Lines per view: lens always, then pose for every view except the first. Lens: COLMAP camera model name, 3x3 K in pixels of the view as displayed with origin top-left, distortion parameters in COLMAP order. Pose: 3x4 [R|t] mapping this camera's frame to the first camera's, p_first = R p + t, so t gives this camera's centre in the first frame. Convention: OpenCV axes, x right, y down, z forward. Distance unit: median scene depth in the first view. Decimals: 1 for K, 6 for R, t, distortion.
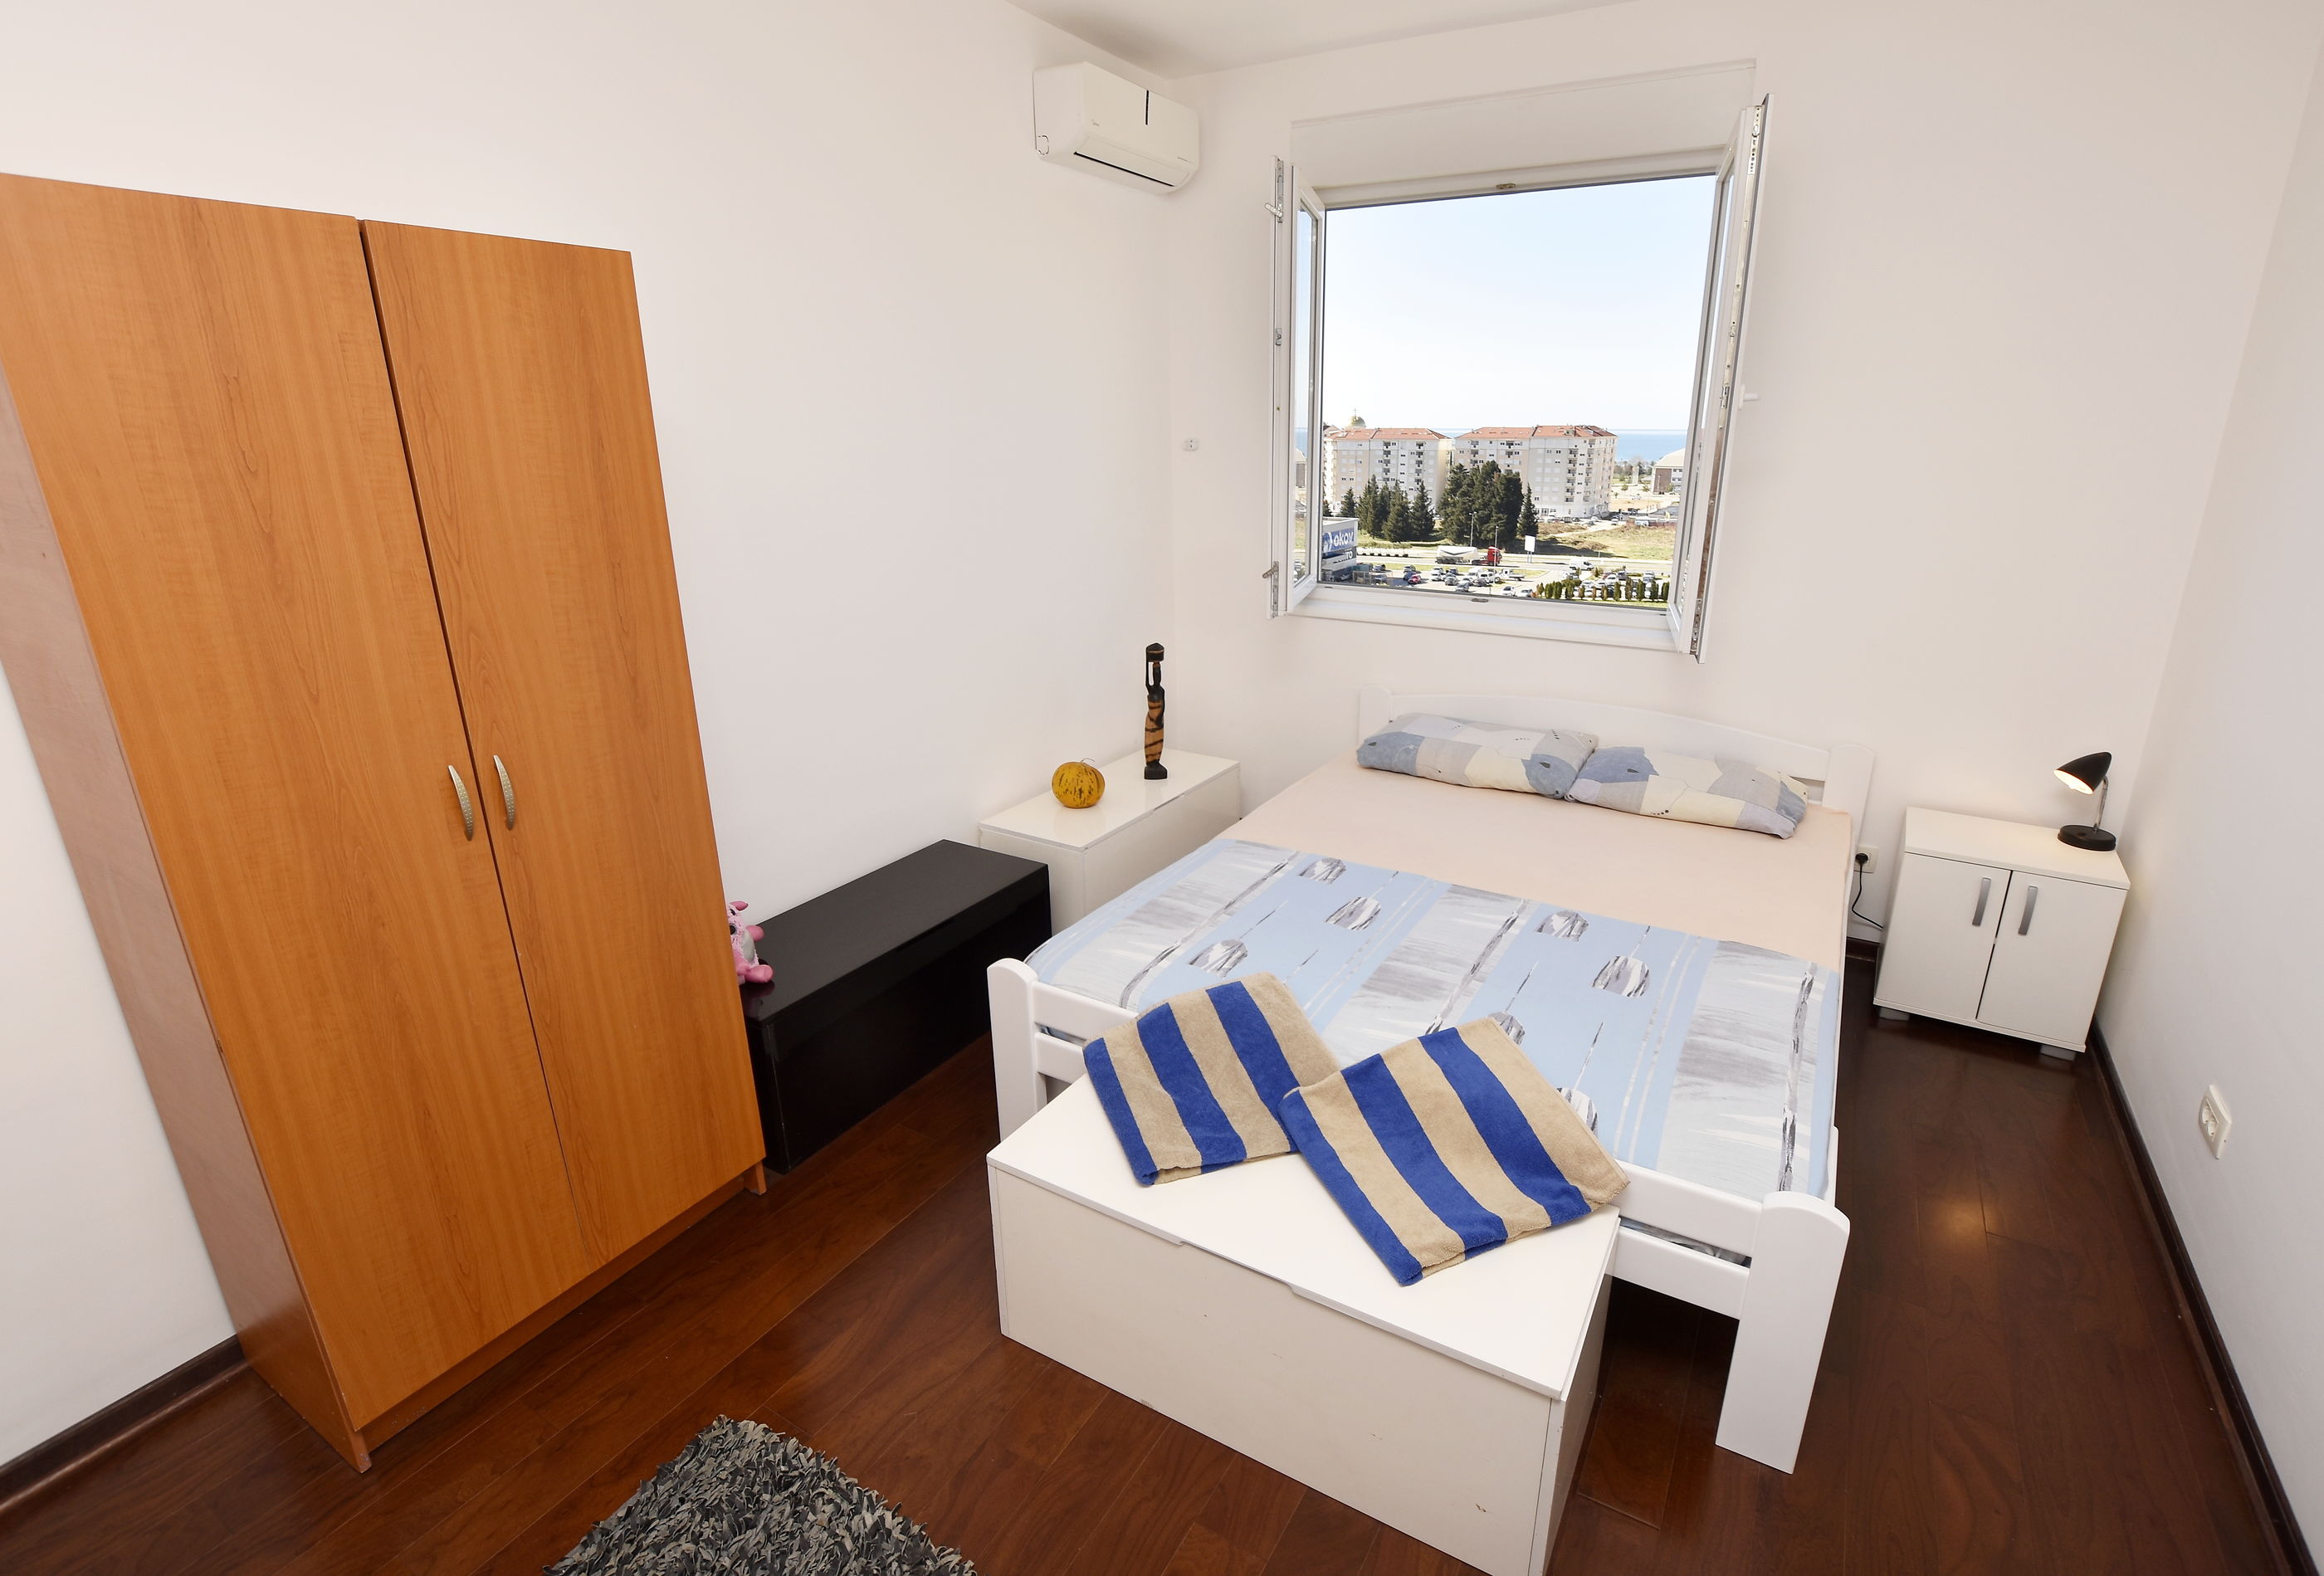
lens RADIAL K [[1081.2, 0, 1225.9], [0, 1081.2, 759.0], [0, 0, 1]] dist [-0.031987, -0.000200]
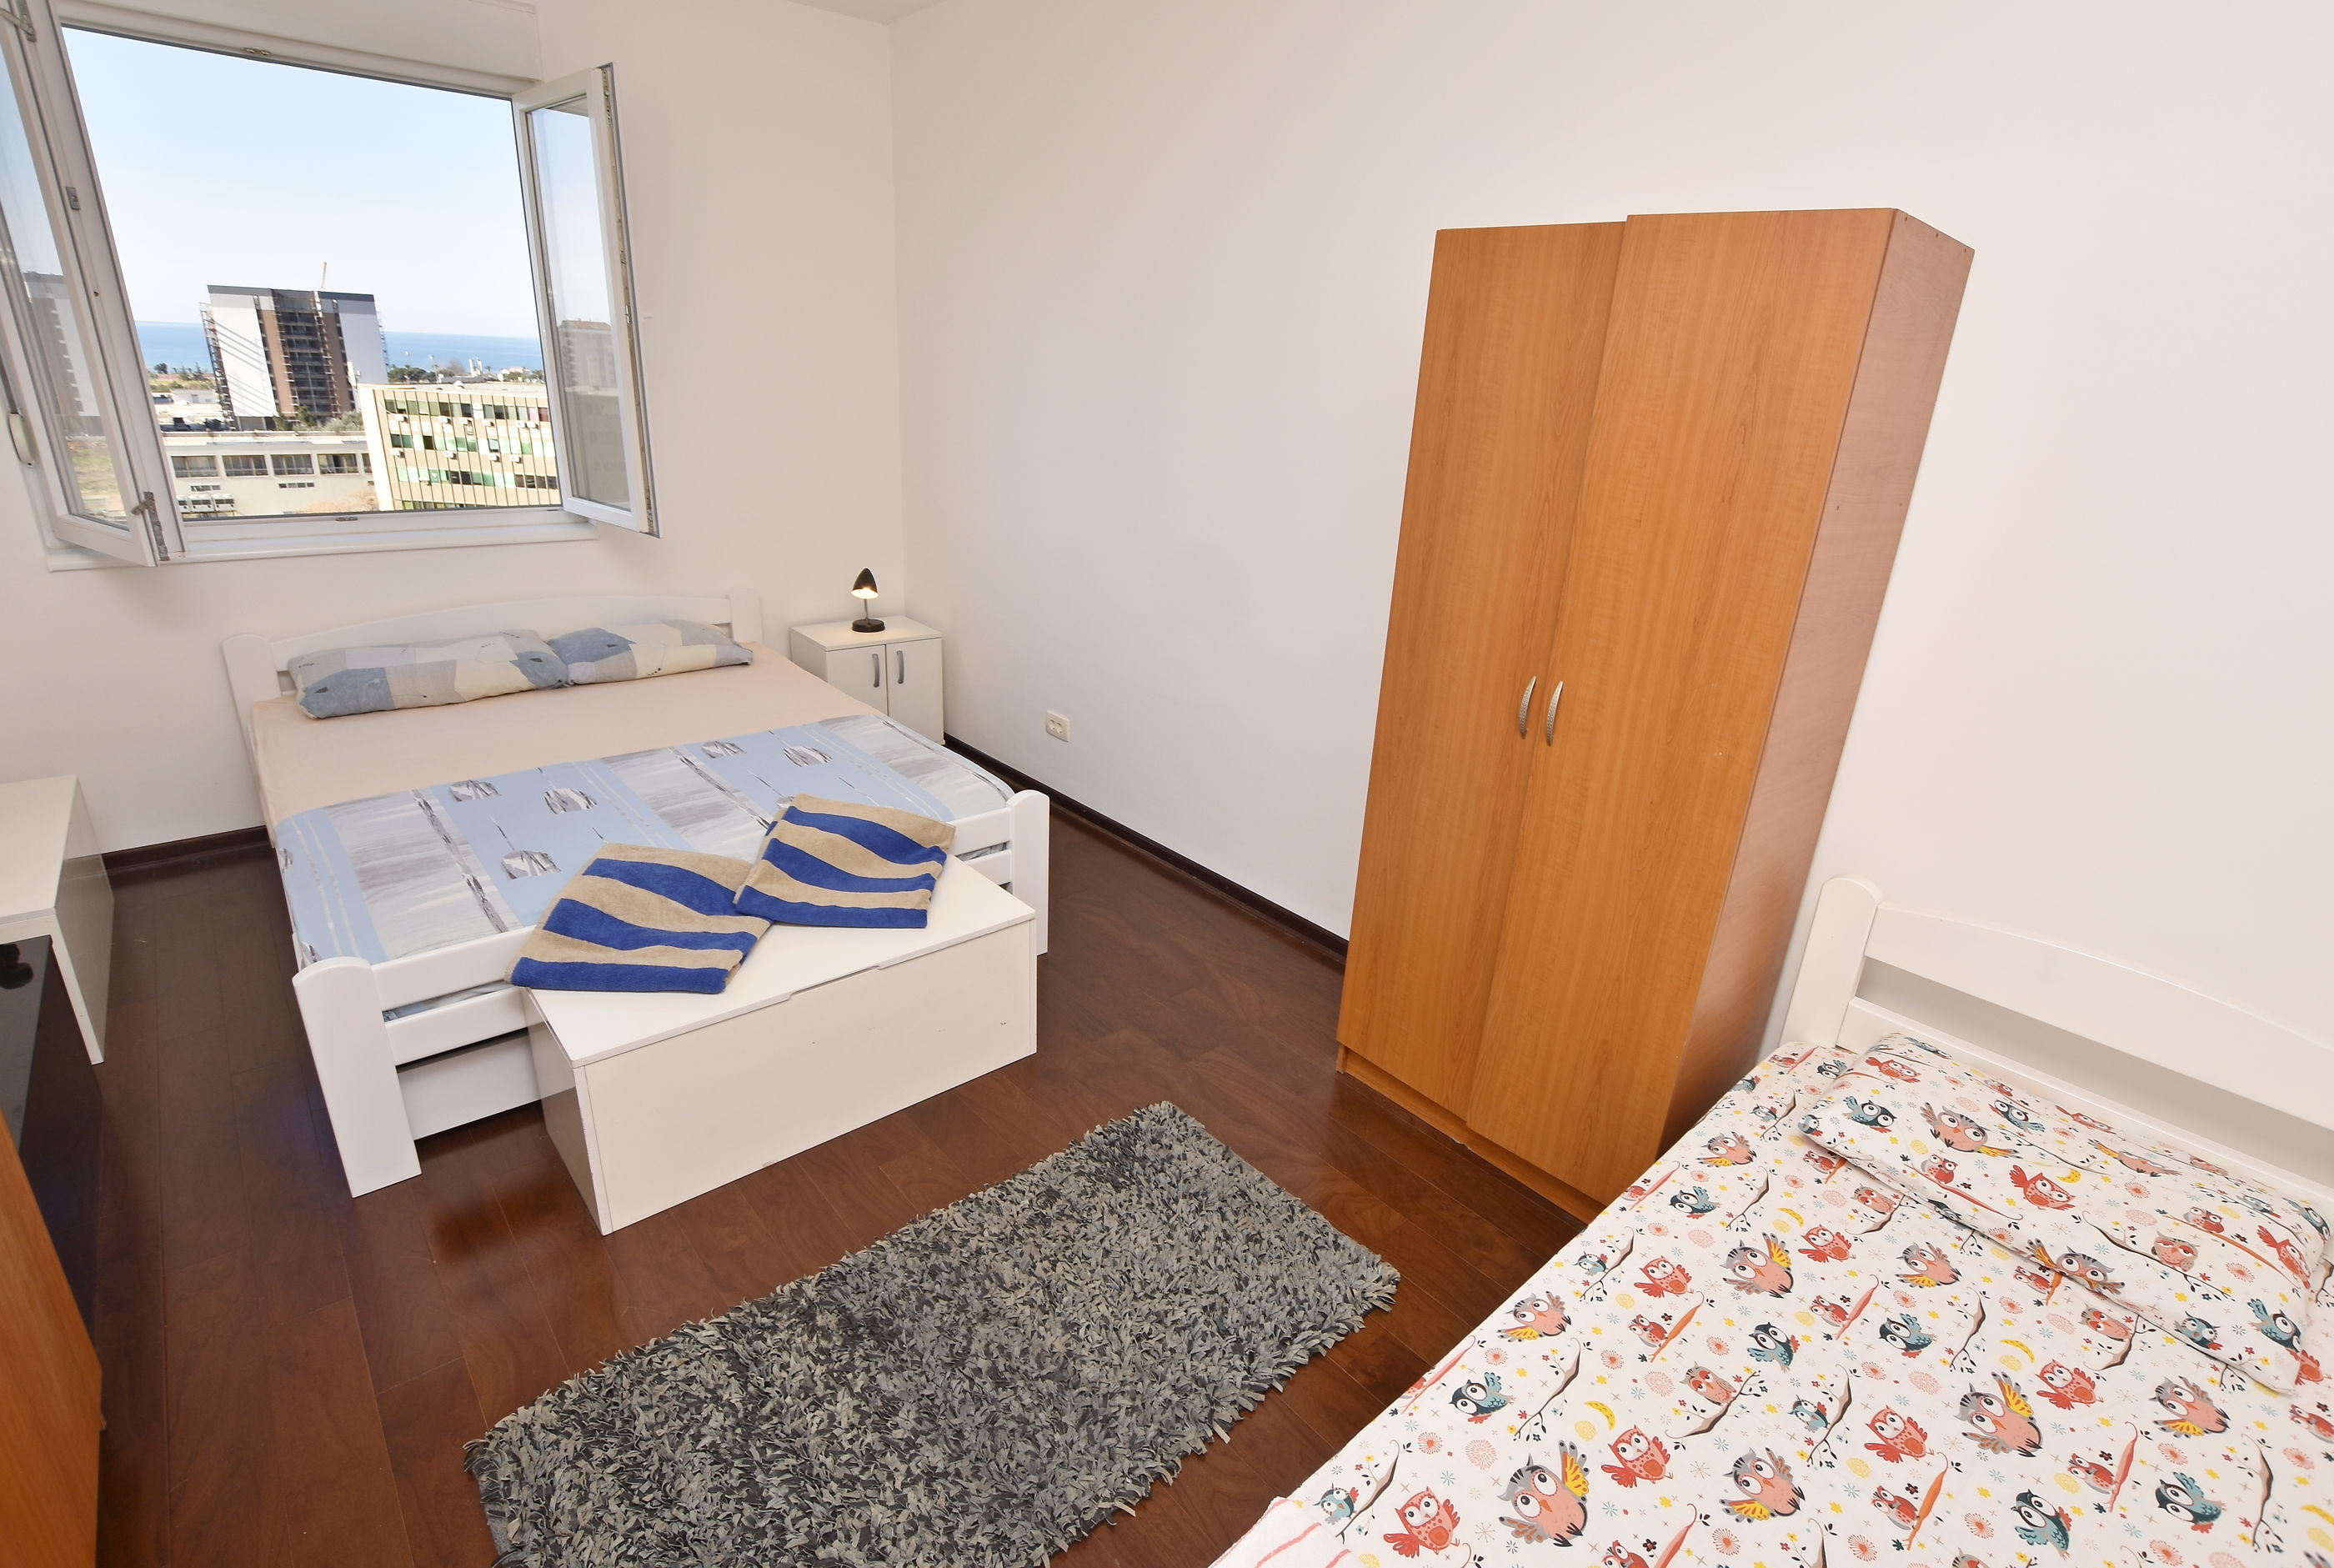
lens RADIAL K [[1106.0, 0, 1194.4], [0, 1106.0, 763.2], [0, 0, 1]] dist [-0.018830, -0.000303]
pose [[0.324212, -0.304130, 0.895763, -0.702534], [0.230723, 0.943737, 0.236910, -0.007286], [-0.917417, 0.129864, 0.376141, 0.019589]]
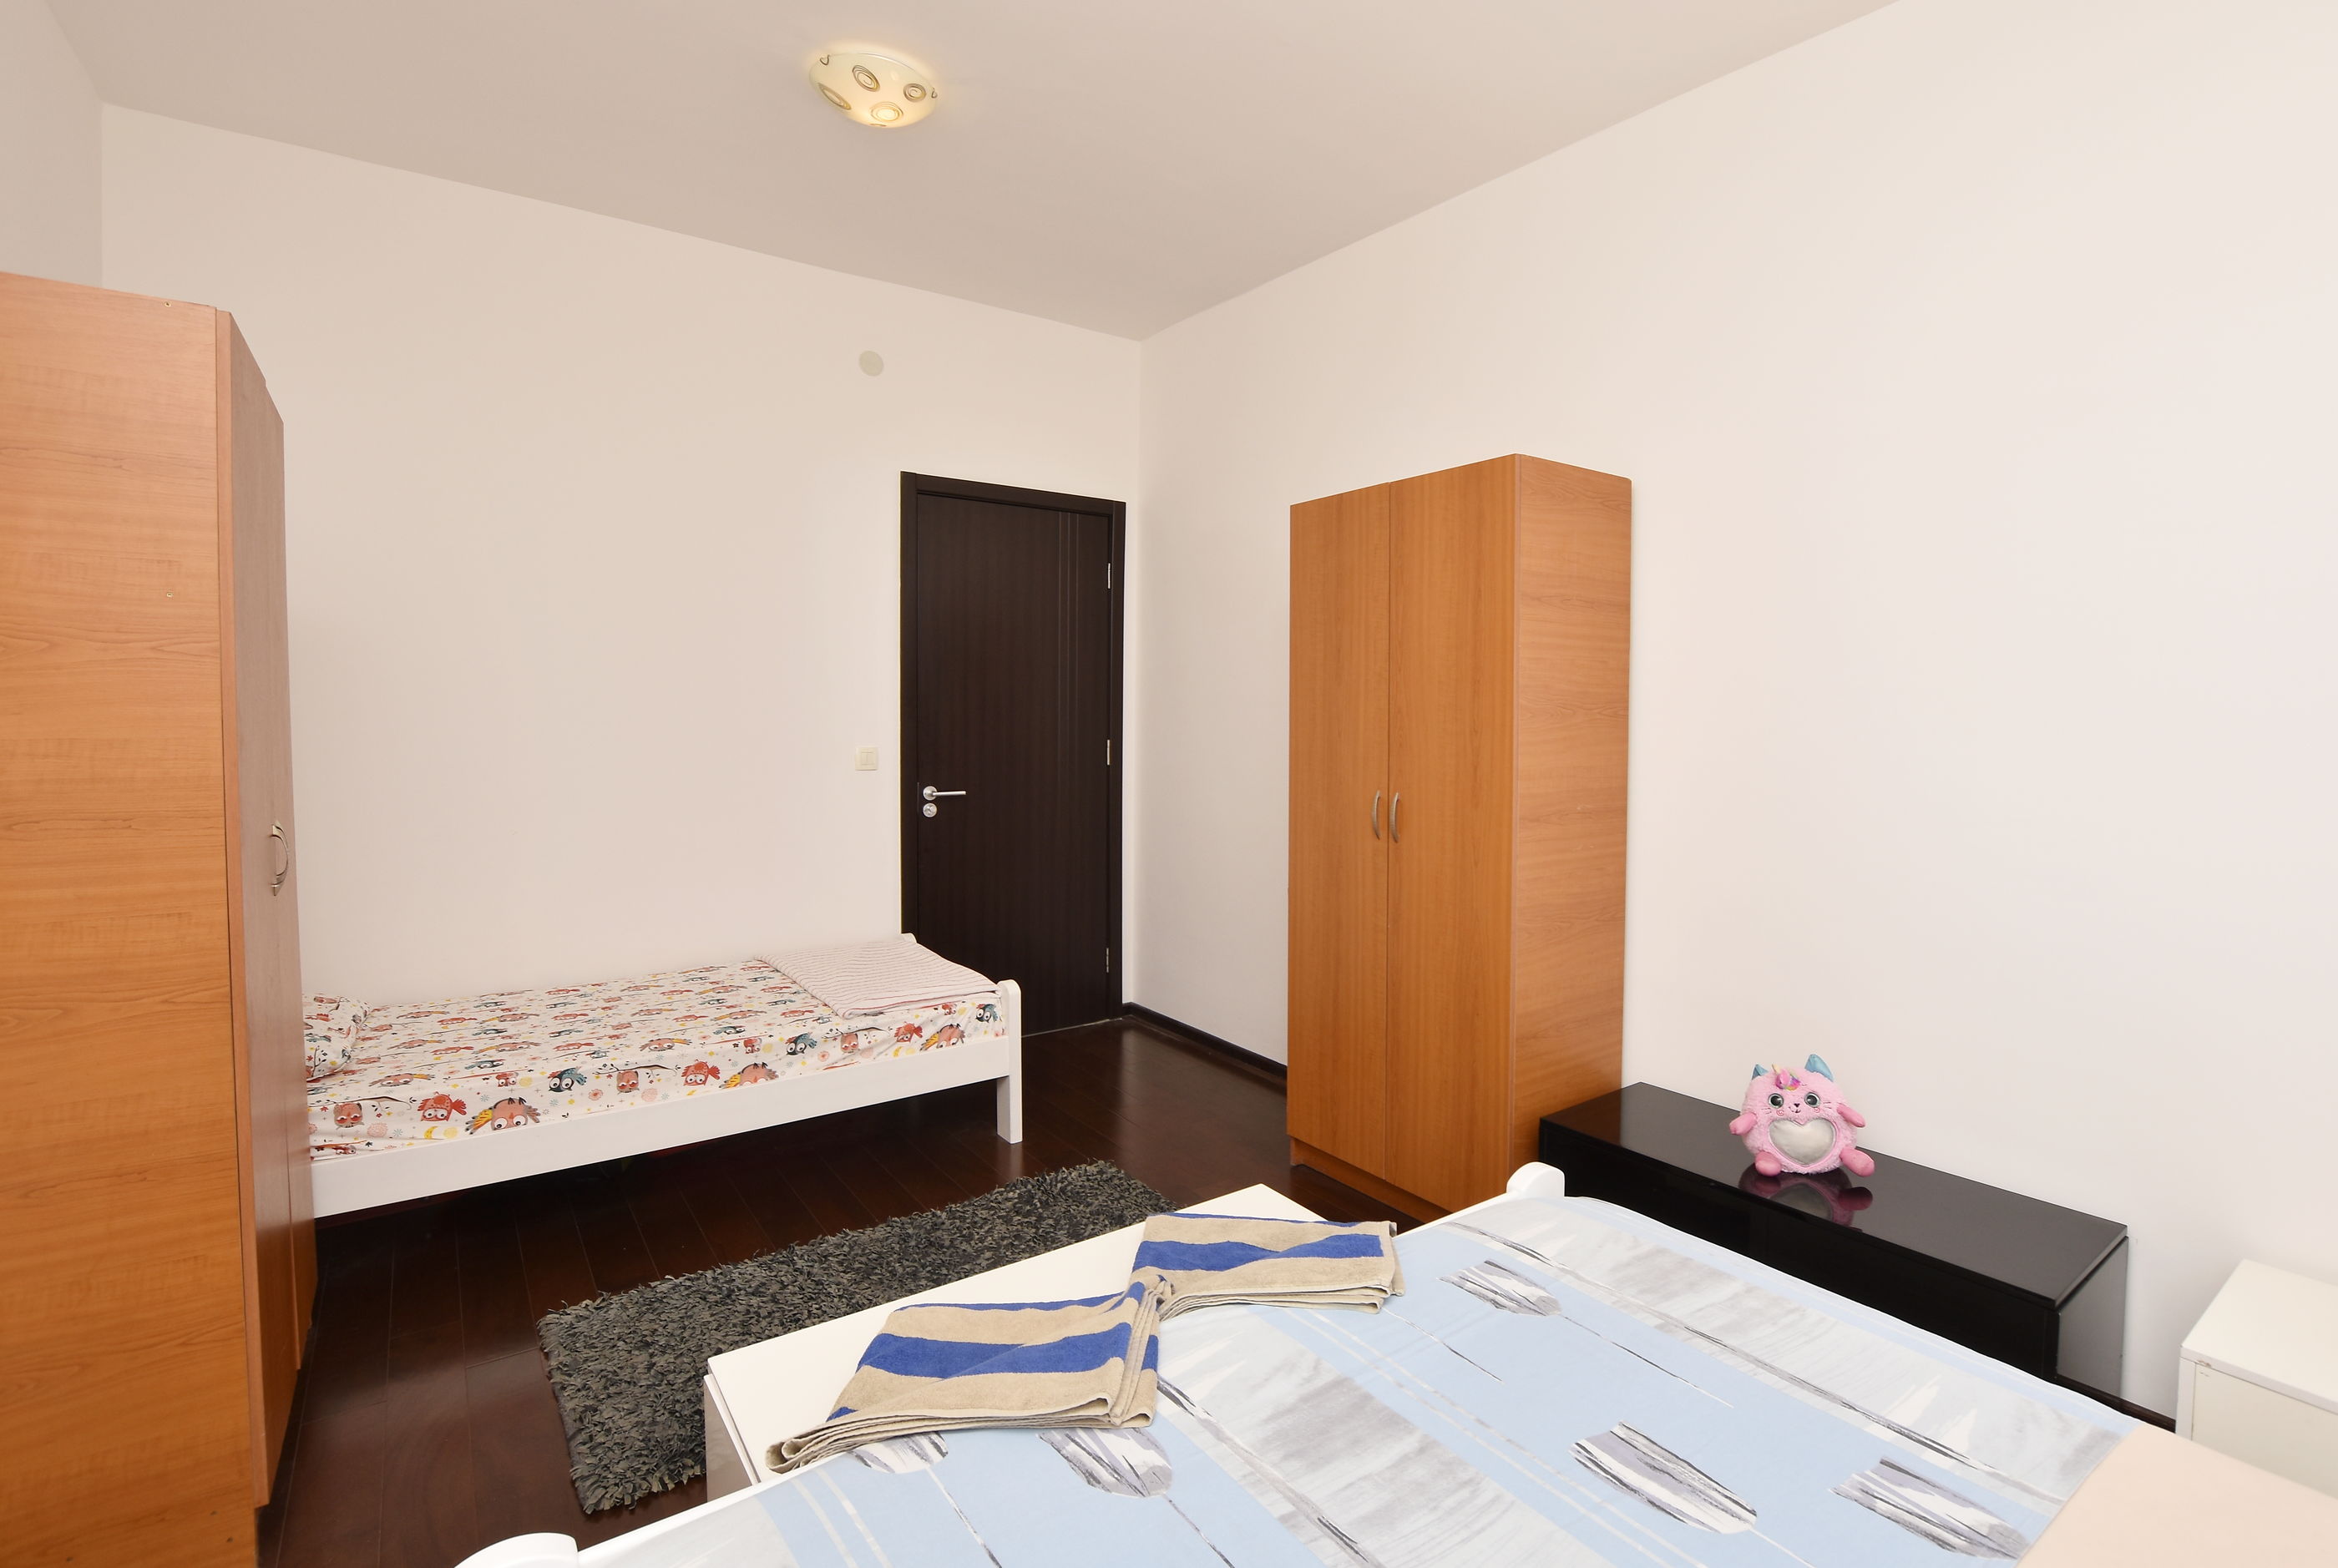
lens RADIAL K [[1107.5, 0, 1249.2], [0, 1107.5, 751.7], [0, 0, 1]] dist [-0.029145, 0.000355]
pose [[-0.394420, 0.031744, -0.918382, 0.651618], [-0.277525, 0.948621, 0.151979, -0.180436], [0.876021, 0.314818, -0.365345, 1.009938]]
